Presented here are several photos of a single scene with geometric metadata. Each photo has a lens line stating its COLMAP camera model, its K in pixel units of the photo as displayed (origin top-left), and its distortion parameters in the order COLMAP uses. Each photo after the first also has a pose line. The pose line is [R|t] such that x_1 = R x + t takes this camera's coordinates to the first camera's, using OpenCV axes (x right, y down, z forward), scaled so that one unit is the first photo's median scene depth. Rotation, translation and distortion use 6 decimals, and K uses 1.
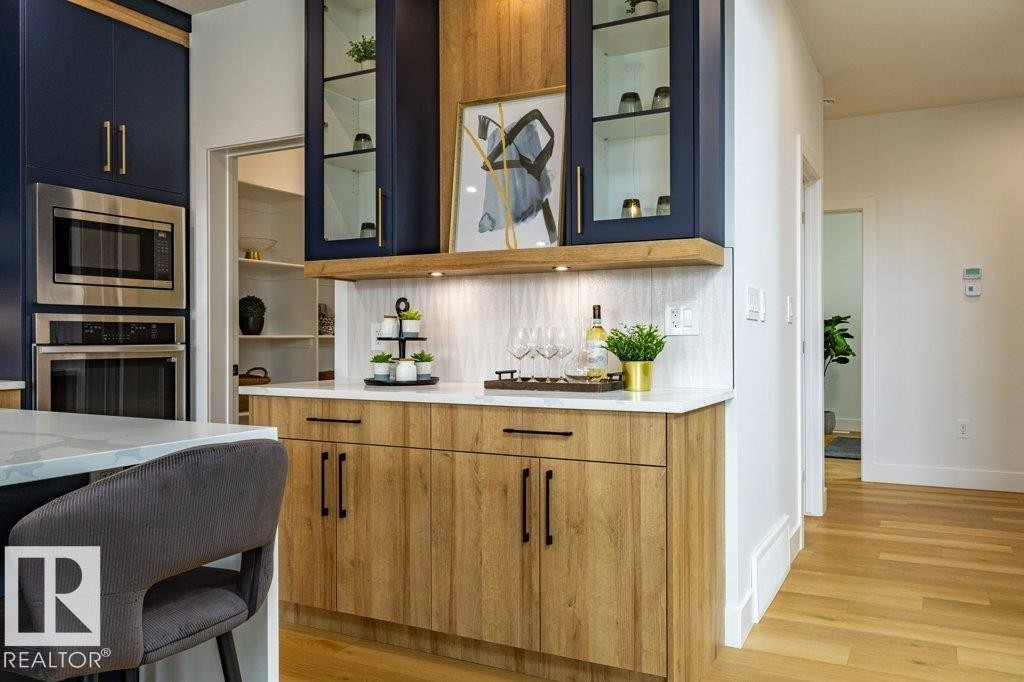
lens RADIAL K [[799.3, 0, 541.8], [0, 799.3, 337.7], [0, 0, 1]] dist [0.004050, -0.011459]
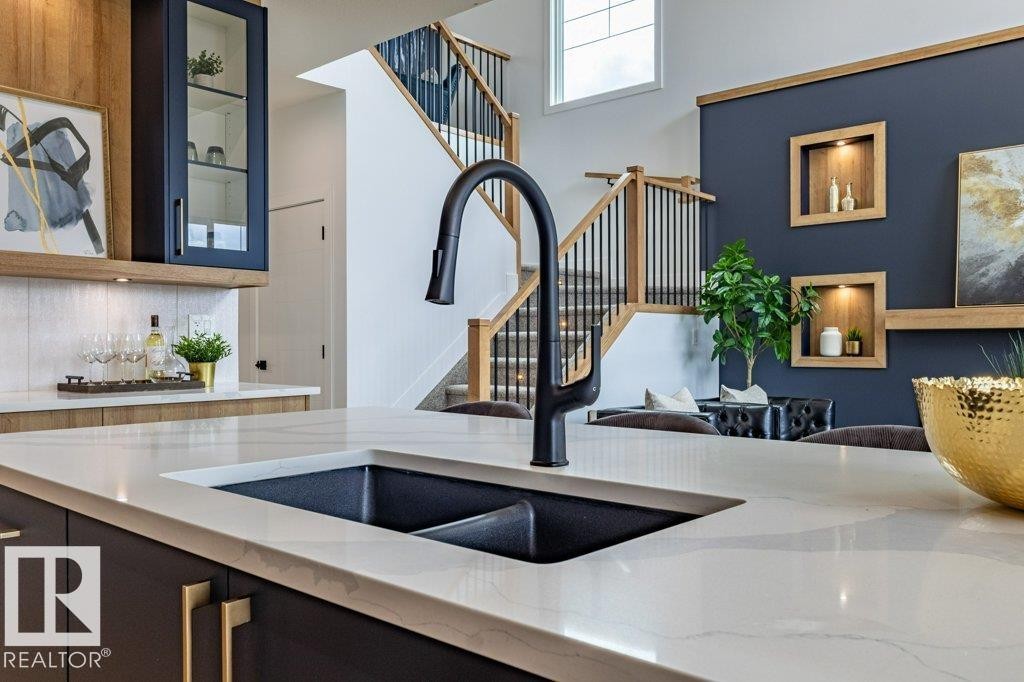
lens RADIAL K [[799.3, 0, 503.3], [0, 799.3, 343.0], [0, 0, 1]] dist [0.004050, -0.011459]
pose [[0.260130, 0.001186, 0.965573, -0.826512], [0.000478, 0.999999, -0.001357, 0.001164], [-0.965574, 0.000814, 0.260129, 0.198466]]
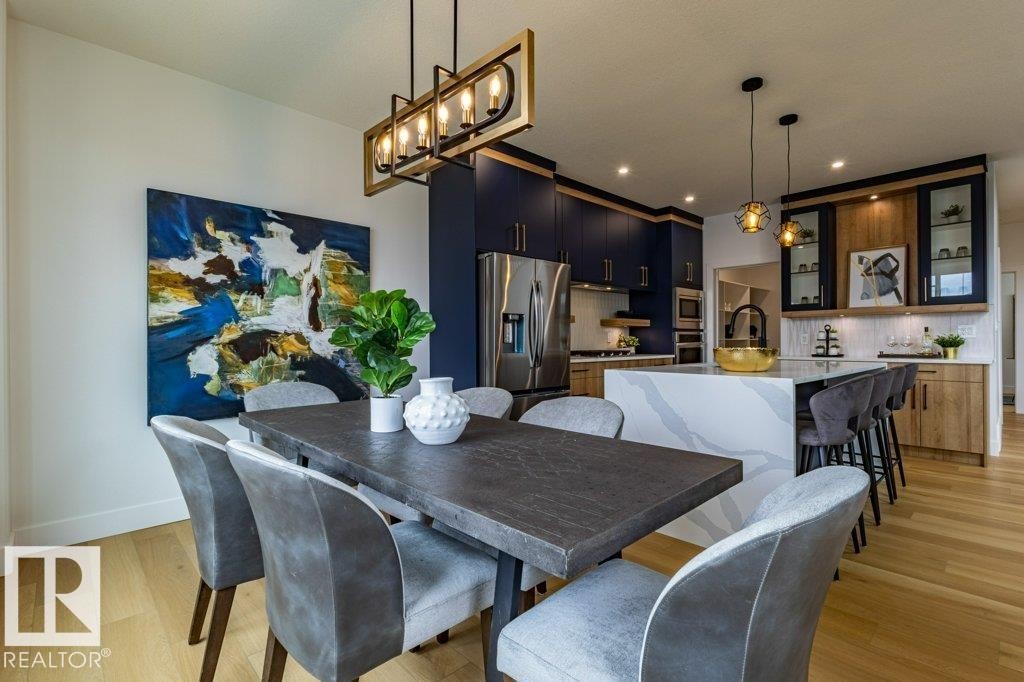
lens RADIAL K [[479.6, 0, 517.0], [0, 479.6, 341.7], [0, 0, 1]] dist [0.006729, 0.000764]
pose [[0.943920, -0.002855, -0.330163, -0.633632], [0.003576, 0.999992, 0.001575, 0.001382], [0.330156, -0.002668, 0.943923, -0.899871]]
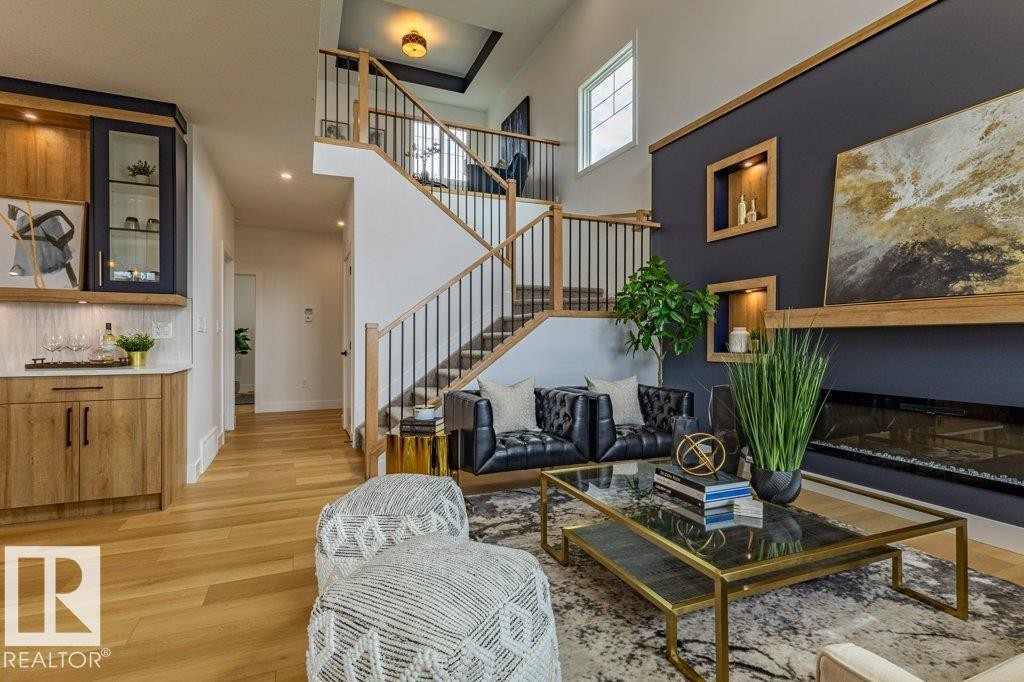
lens RADIAL K [[479.6, 0, 509.7], [0, 479.6, 339.9], [0, 0, 1]] dist [0.006729, 0.000764]
pose [[0.647413, 0.003353, 0.762132, -0.171666], [-0.002839, 0.999994, -0.001987, -0.000327], [-0.762134, -0.000878, 0.647419, -0.435650]]
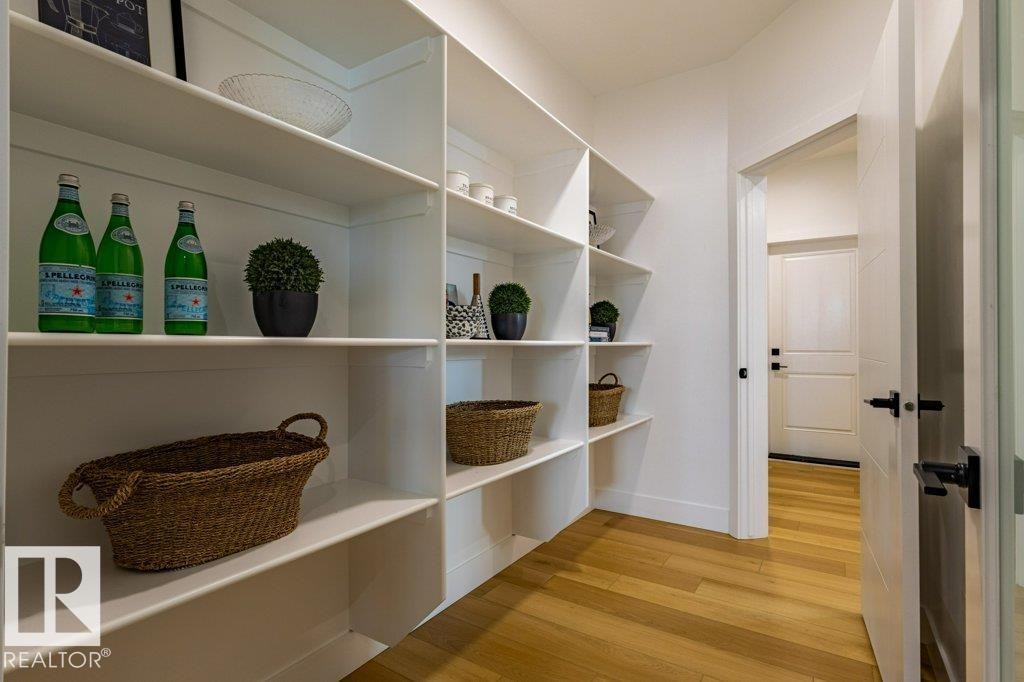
lens RADIAL K [[507.2, 0, 520.2], [0, 507.2, 340.3], [0, 0, 1]] dist [0.003959, 0.001028]
pose [[0.994910, 0.003689, -0.100700, -0.344355], [-0.004487, 0.999960, -0.007694, -0.000647], [0.100668, 0.008107, 0.994887, 1.188162]]
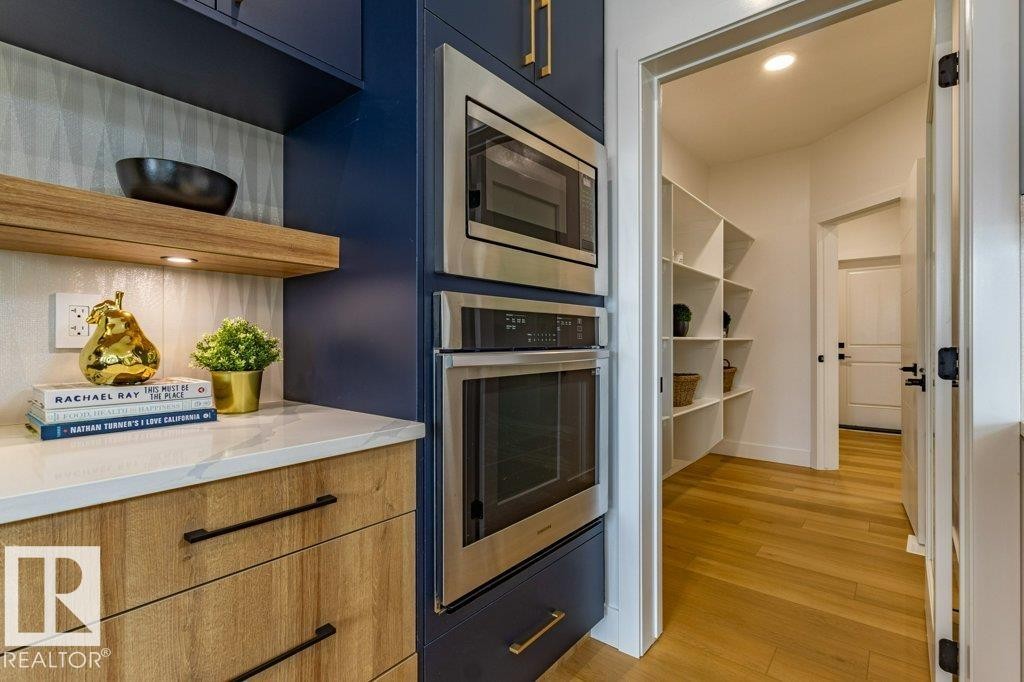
lens RADIAL K [[479.6, 0, 522.8], [0, 479.6, 336.1], [0, 0, 1]] dist [0.006729, 0.000764]
pose [[0.978185, 0.004179, -0.207692, -0.540846], [-0.005427, 0.999970, -0.005439, 0.000227], [0.207663, 0.006448, 0.978179, 0.736985]]
